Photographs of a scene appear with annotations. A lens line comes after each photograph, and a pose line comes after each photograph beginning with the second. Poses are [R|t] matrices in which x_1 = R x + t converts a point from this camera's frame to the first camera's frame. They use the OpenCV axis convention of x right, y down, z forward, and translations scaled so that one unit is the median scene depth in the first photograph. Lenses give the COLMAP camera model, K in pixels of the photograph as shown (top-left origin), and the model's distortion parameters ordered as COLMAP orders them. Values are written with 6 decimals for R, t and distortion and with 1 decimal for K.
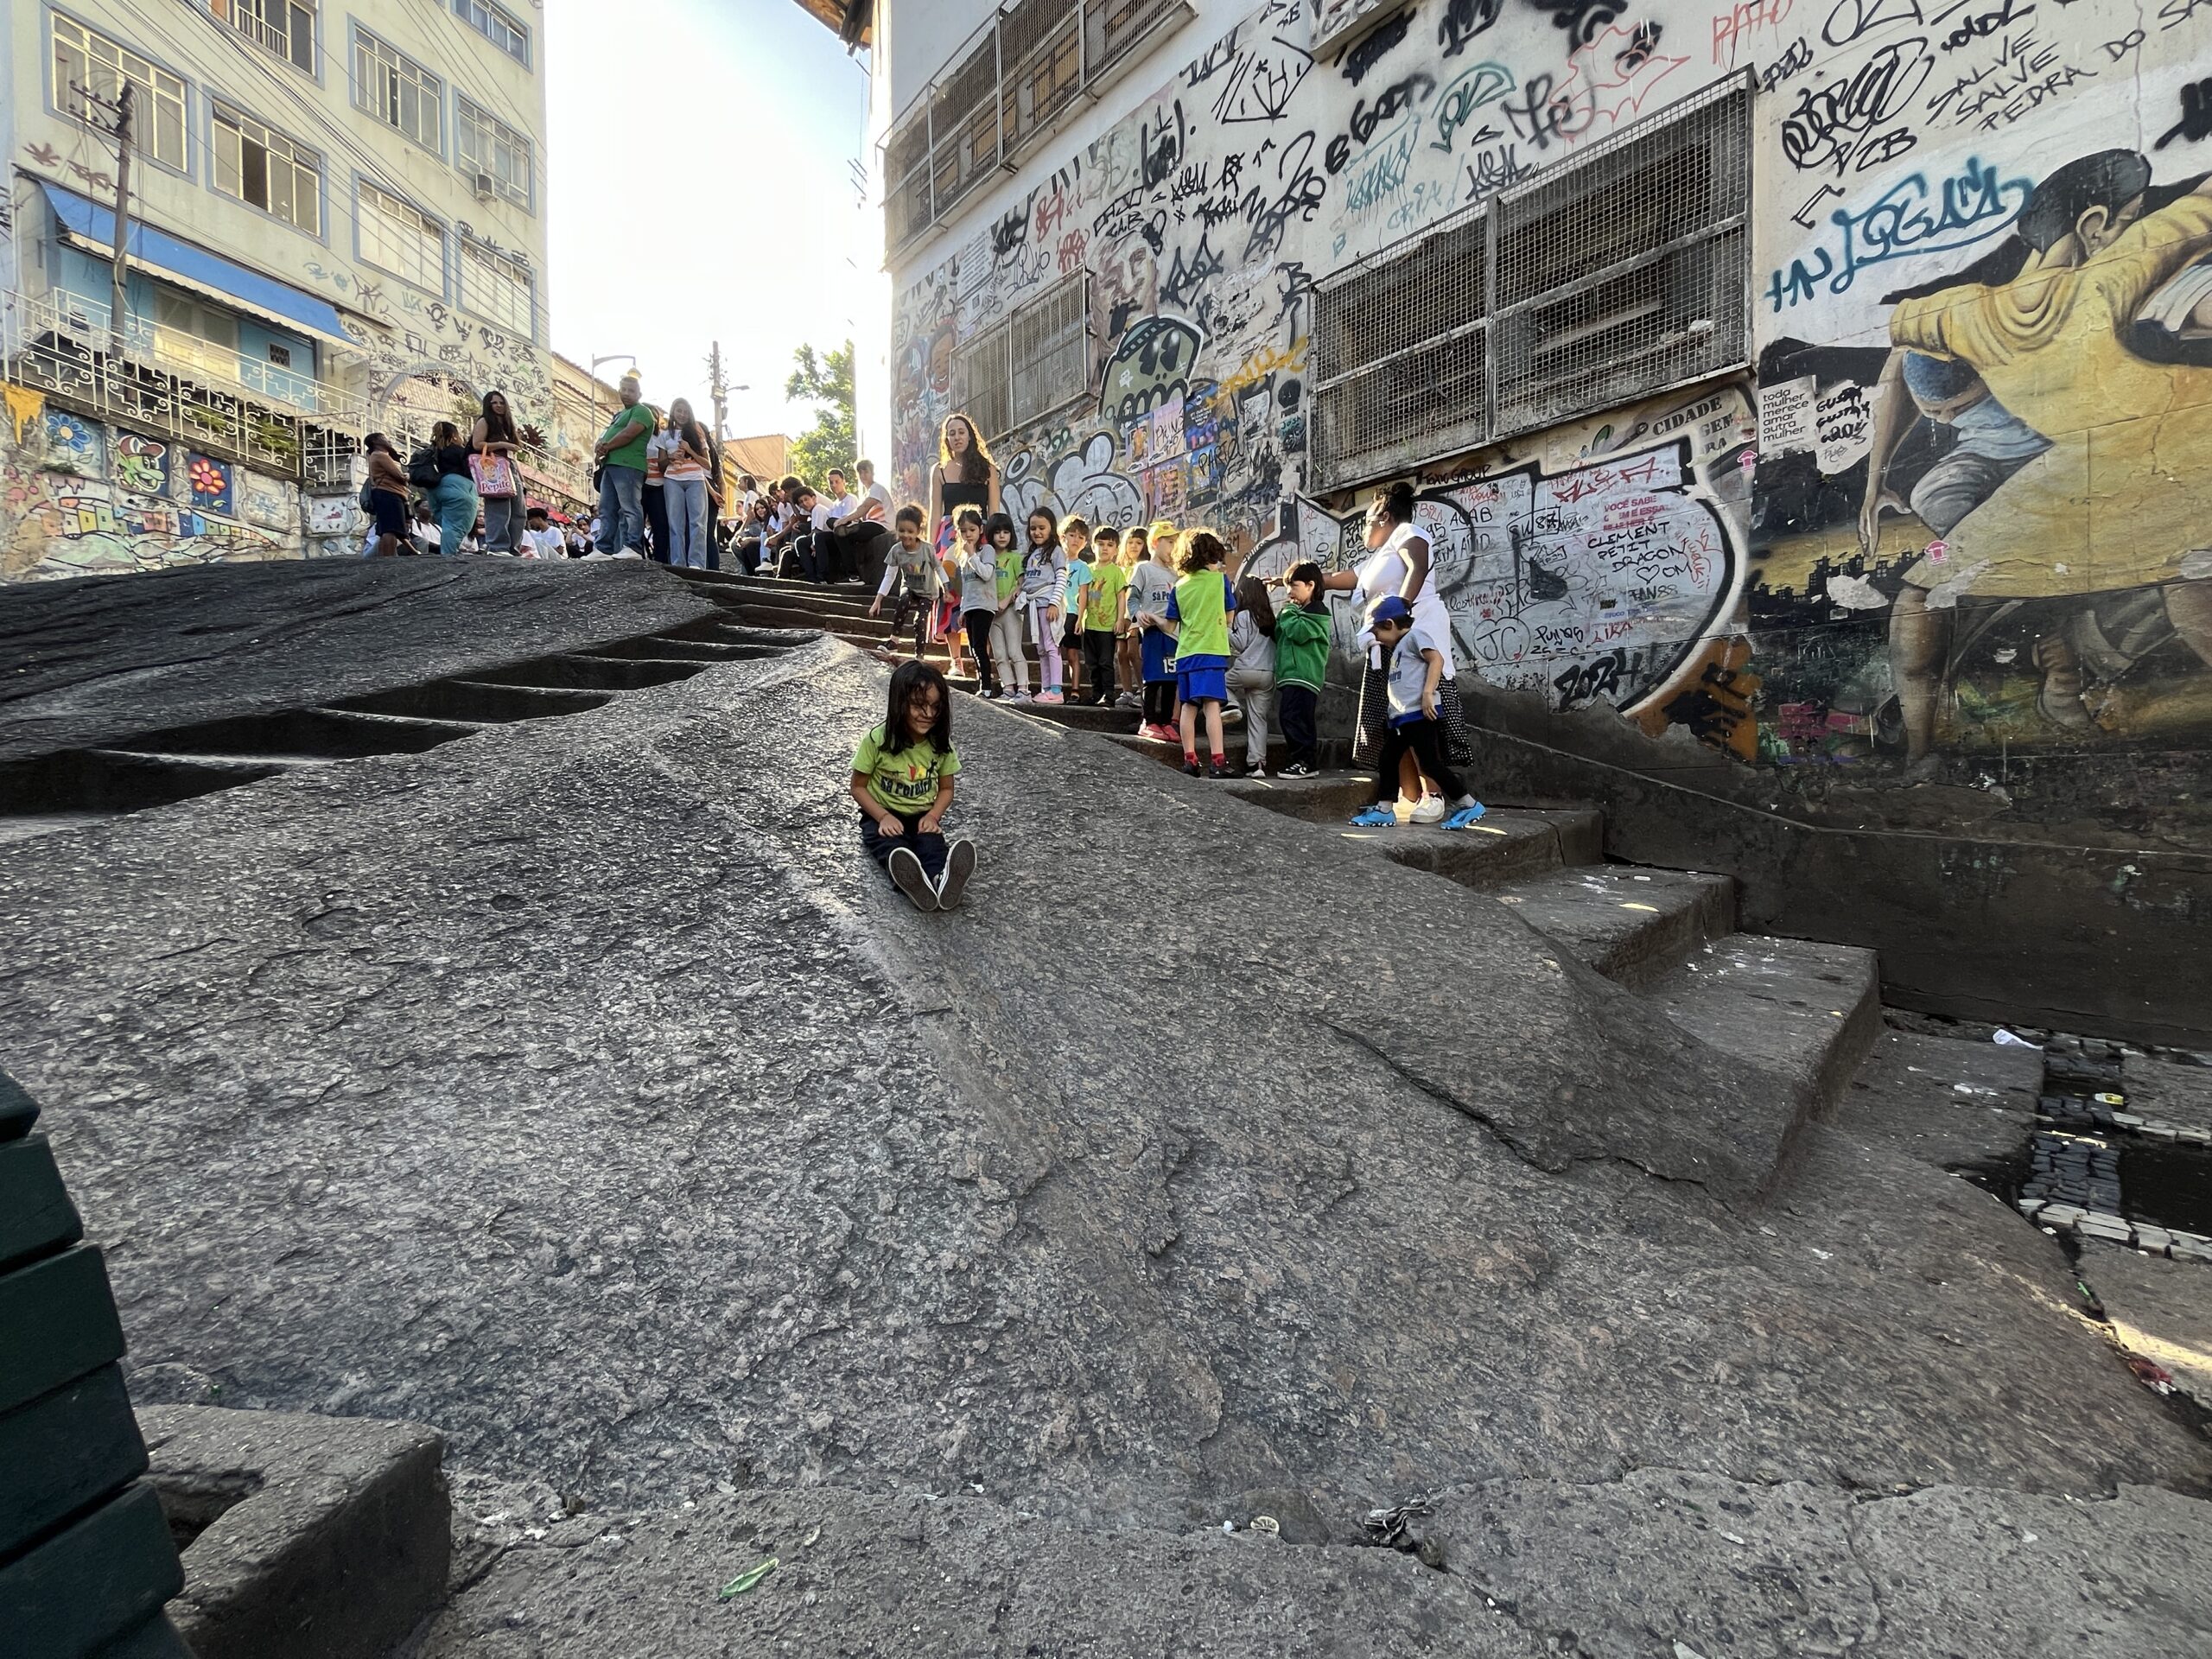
lens RADIAL K [[886.3, 0, 1118.0], [0, 886.3, 824.3], [0, 0, 1]] dist [-0.002652, -0.000574]
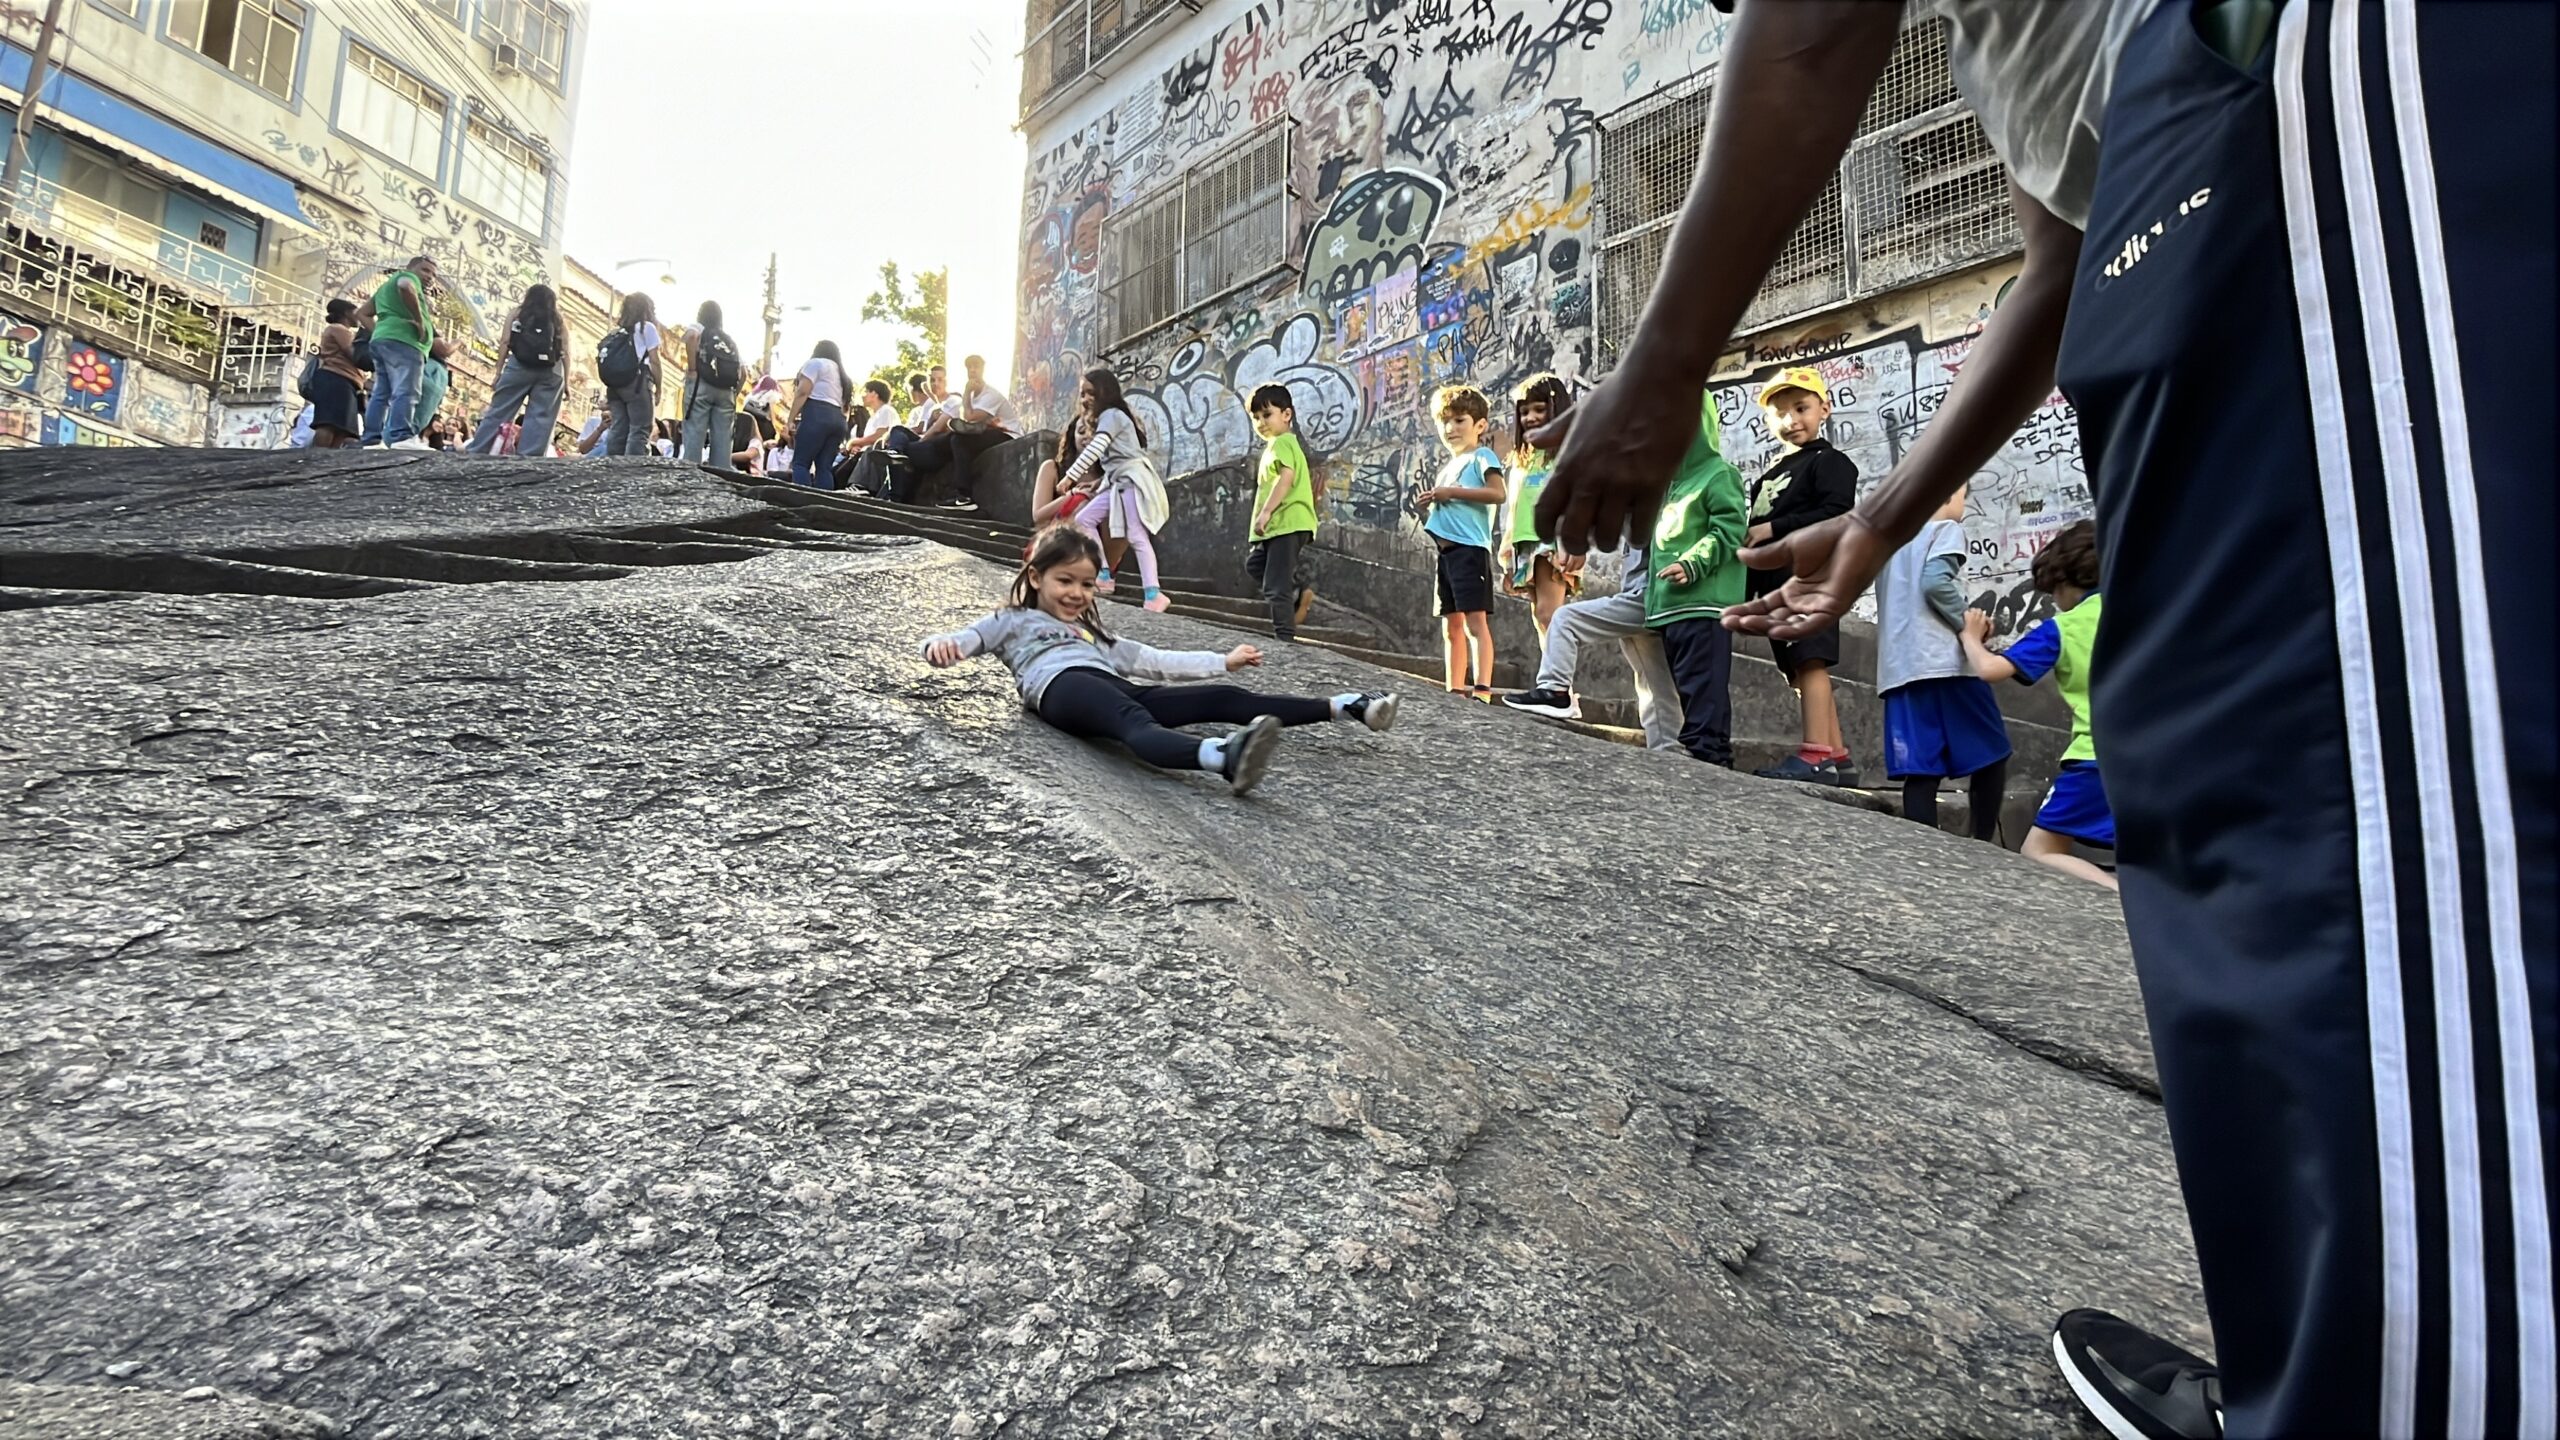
lens RADIAL K [[1179.6, 0, 1277.4], [0, 1179.6, 716.9], [0, 0, 1]] dist [-0.004922, -0.000210]
pose [[0.999267, 0.033021, 0.019368, -0.073212], [-0.029593, 0.987253, -0.156383, 0.086106], [-0.024285, 0.155695, 0.987507, 0.086396]]
